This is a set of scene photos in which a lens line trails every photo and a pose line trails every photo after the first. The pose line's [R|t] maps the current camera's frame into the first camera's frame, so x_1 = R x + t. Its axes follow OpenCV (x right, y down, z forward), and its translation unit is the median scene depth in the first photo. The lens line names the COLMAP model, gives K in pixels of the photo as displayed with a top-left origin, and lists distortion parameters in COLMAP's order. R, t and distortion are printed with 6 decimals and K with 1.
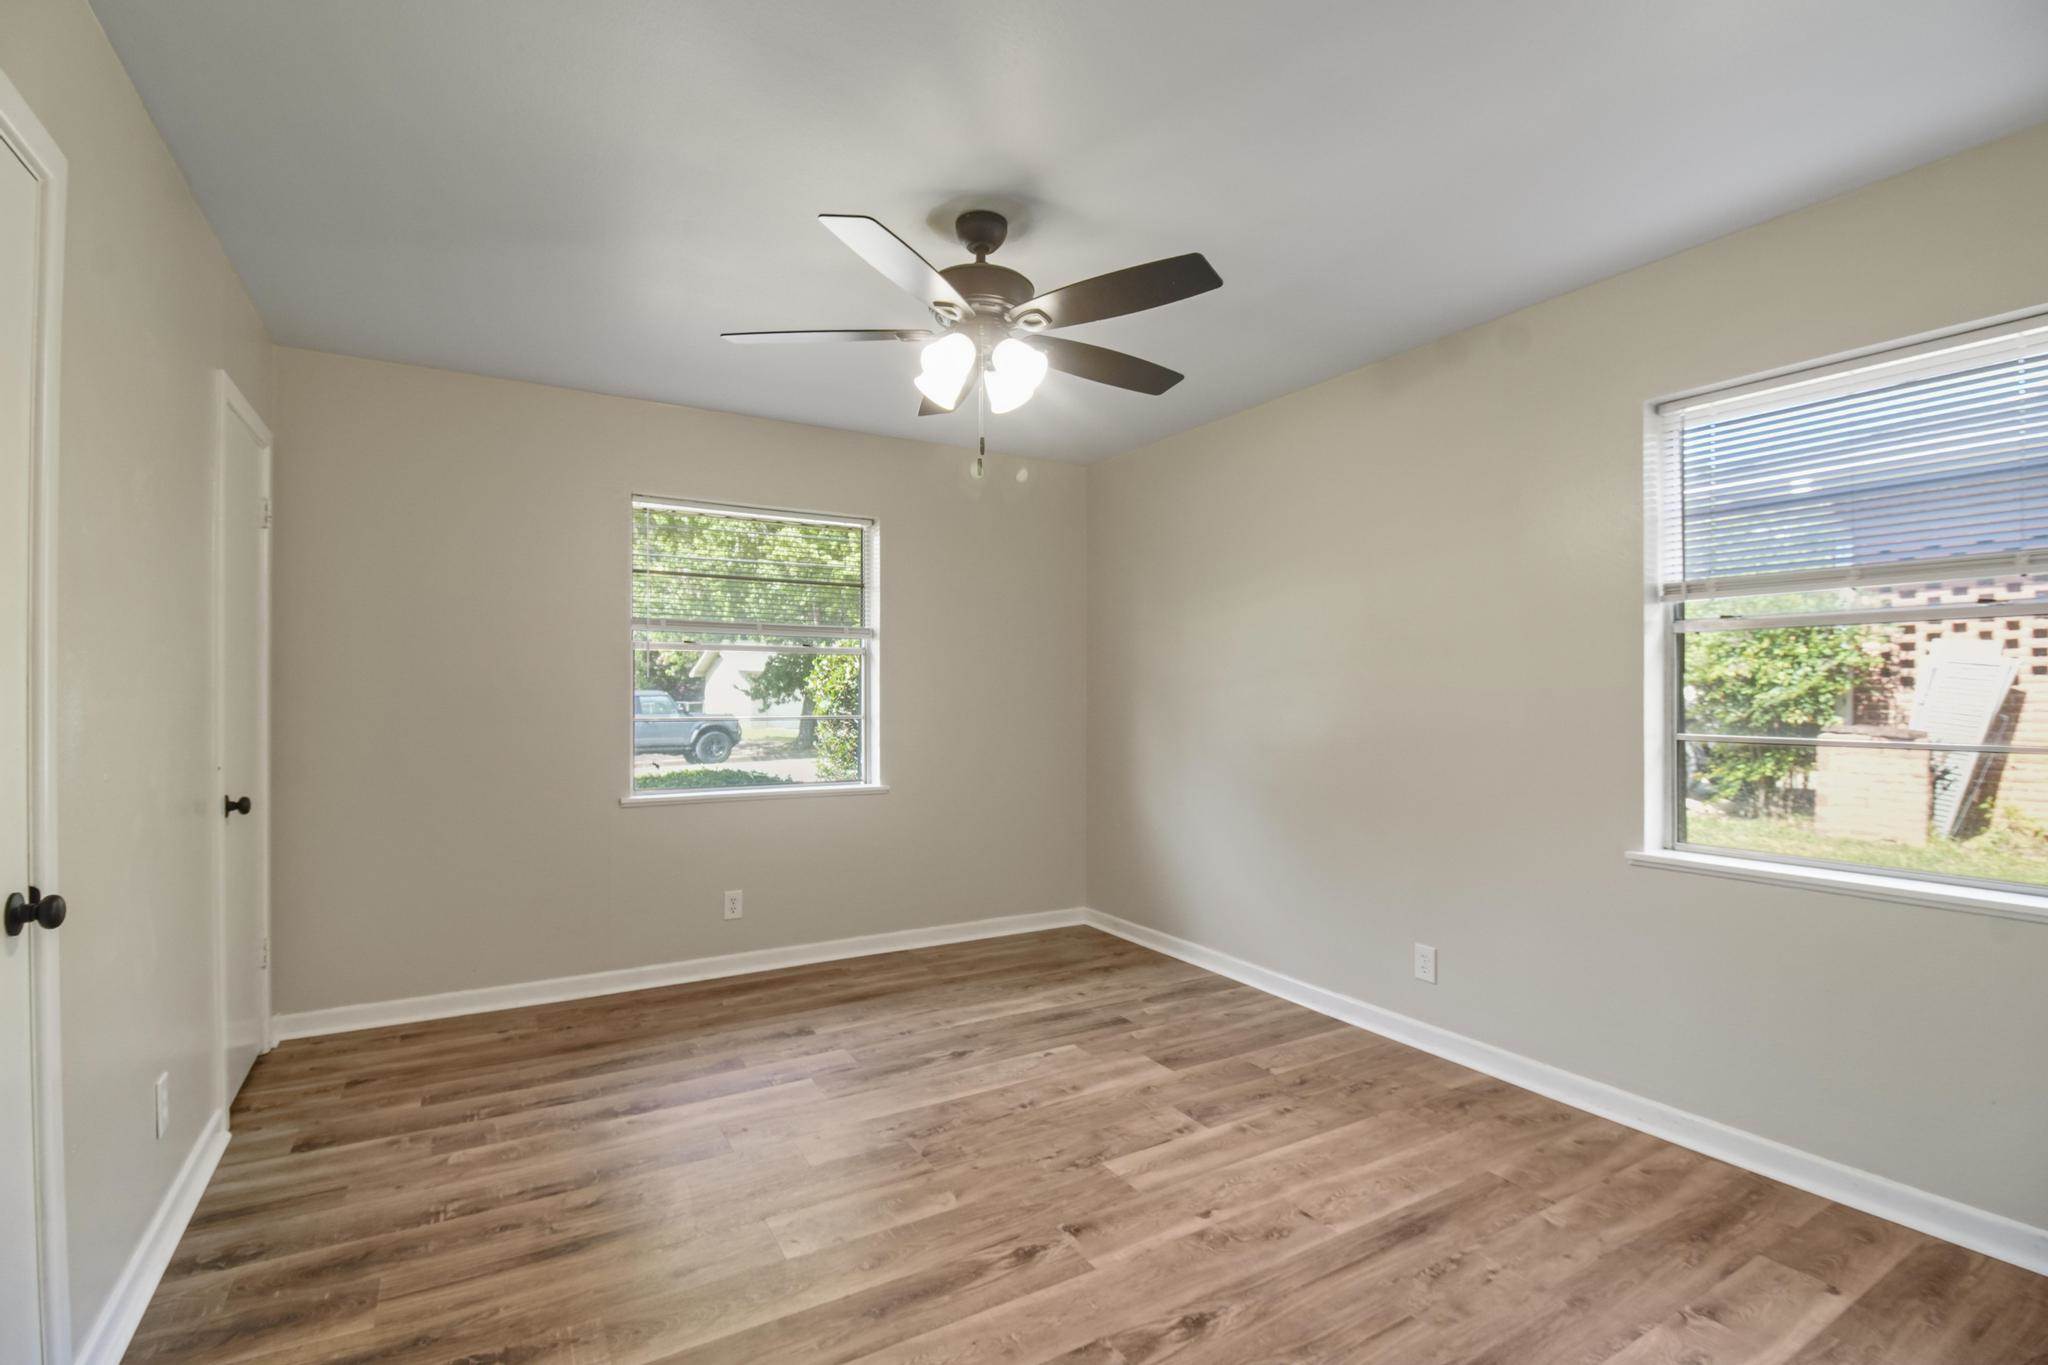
lens RADIAL K [[933.1, 0, 1015.2], [0, 933.1, 693.2], [0, 0, 1]] dist [0.002238, -0.014985]
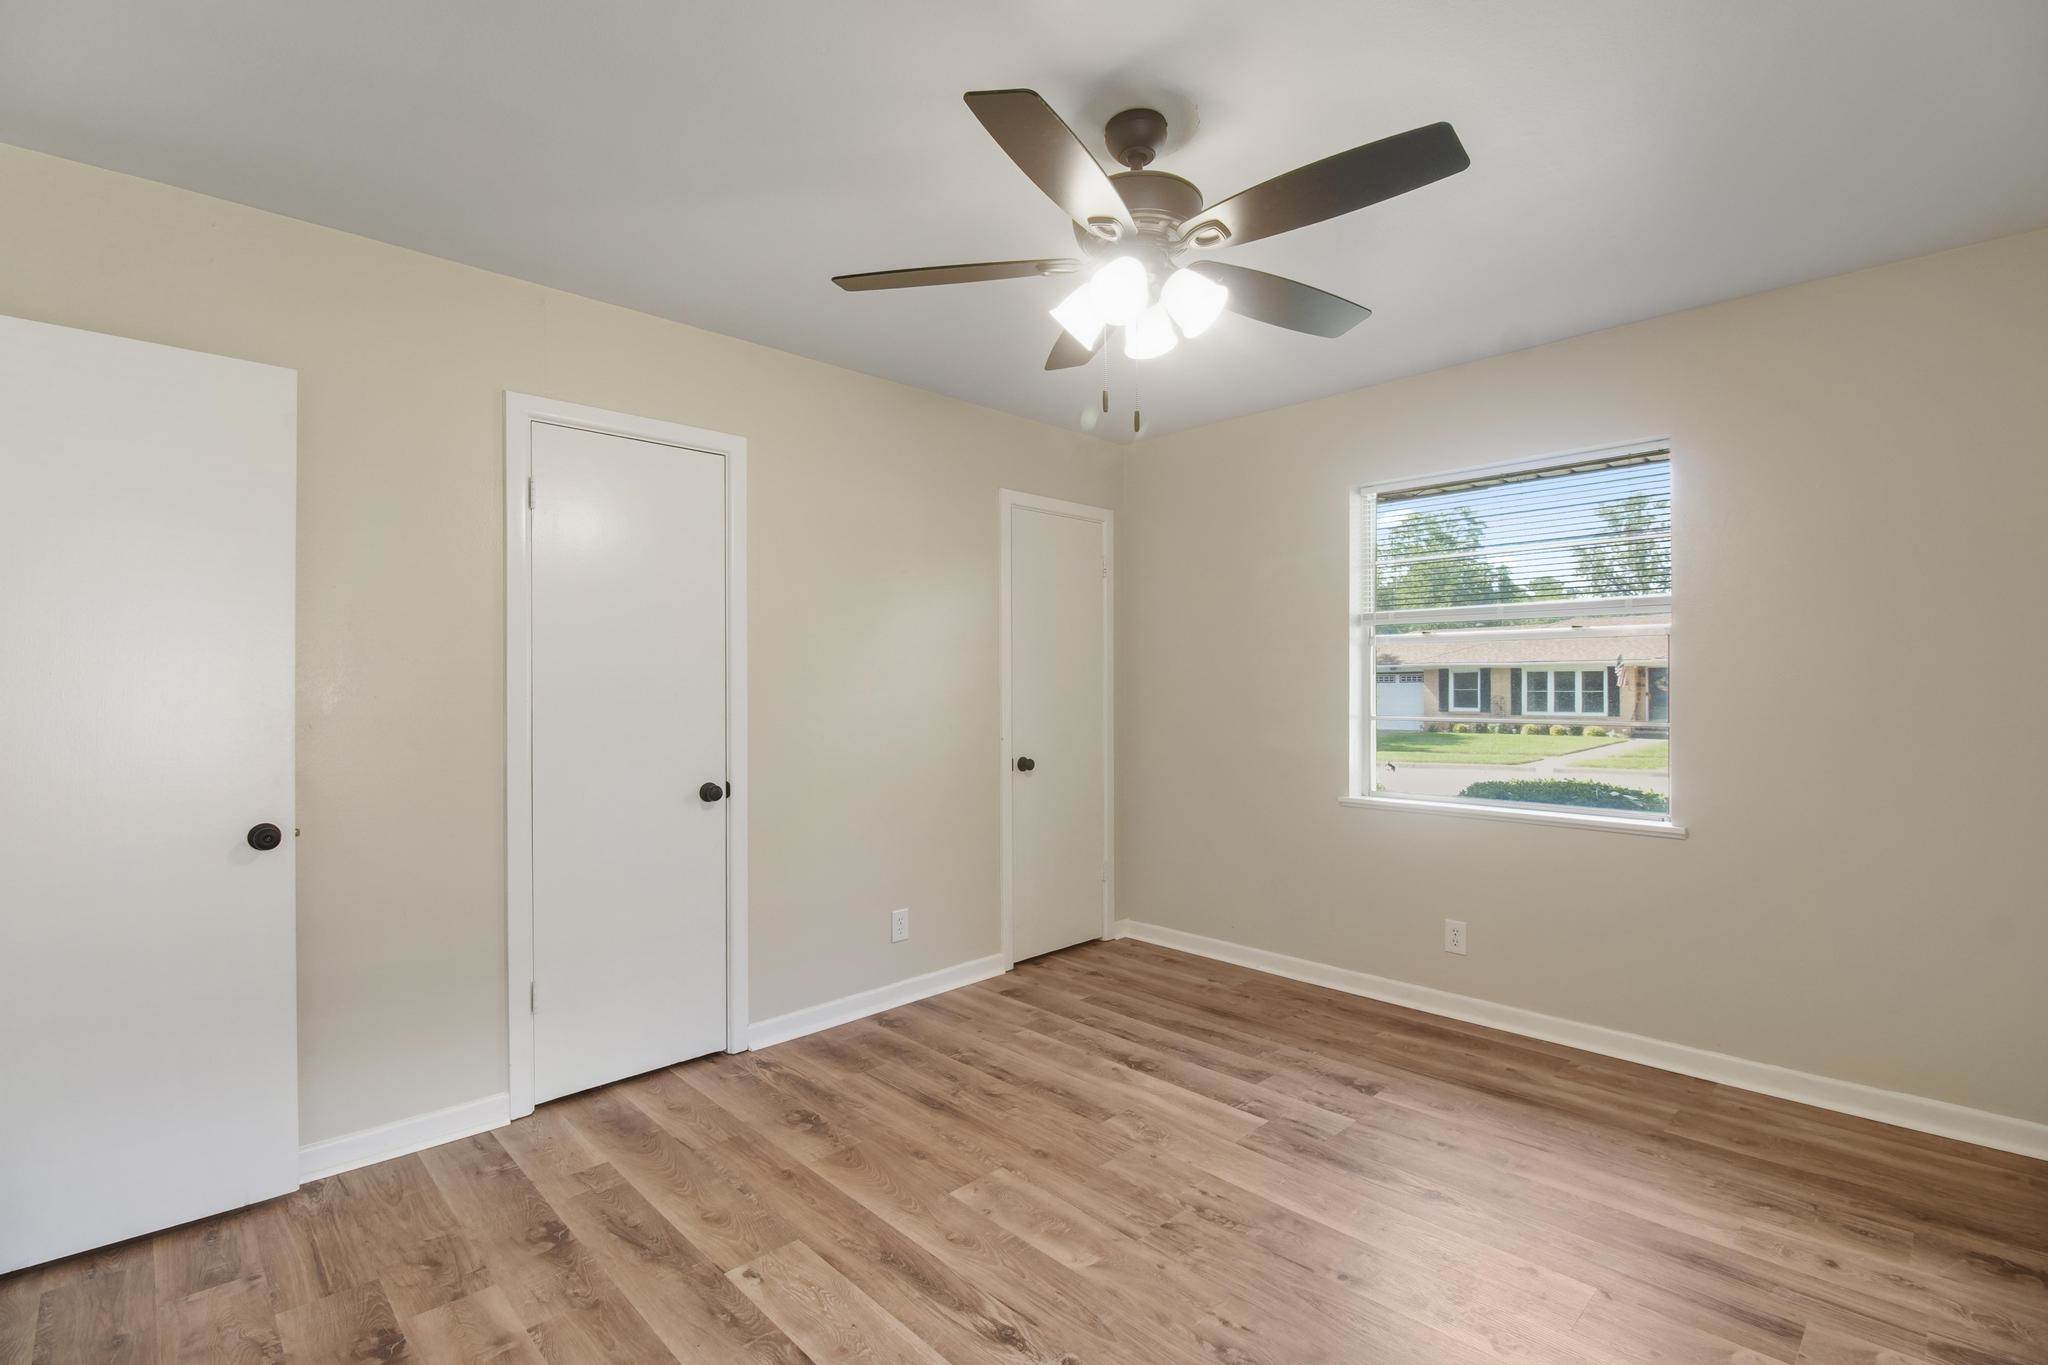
lens RADIAL K [[933.1, 0, 1015.2], [0, 933.1, 693.2], [0, 0, 1]] dist [0.002238, -0.014985]
pose [[0.228824, 0.002970, -0.973463, 0.567790], [0.003318, 0.999987, 0.003830, 0.000305], [0.973462, -0.004106, 0.228811, 0.539932]]
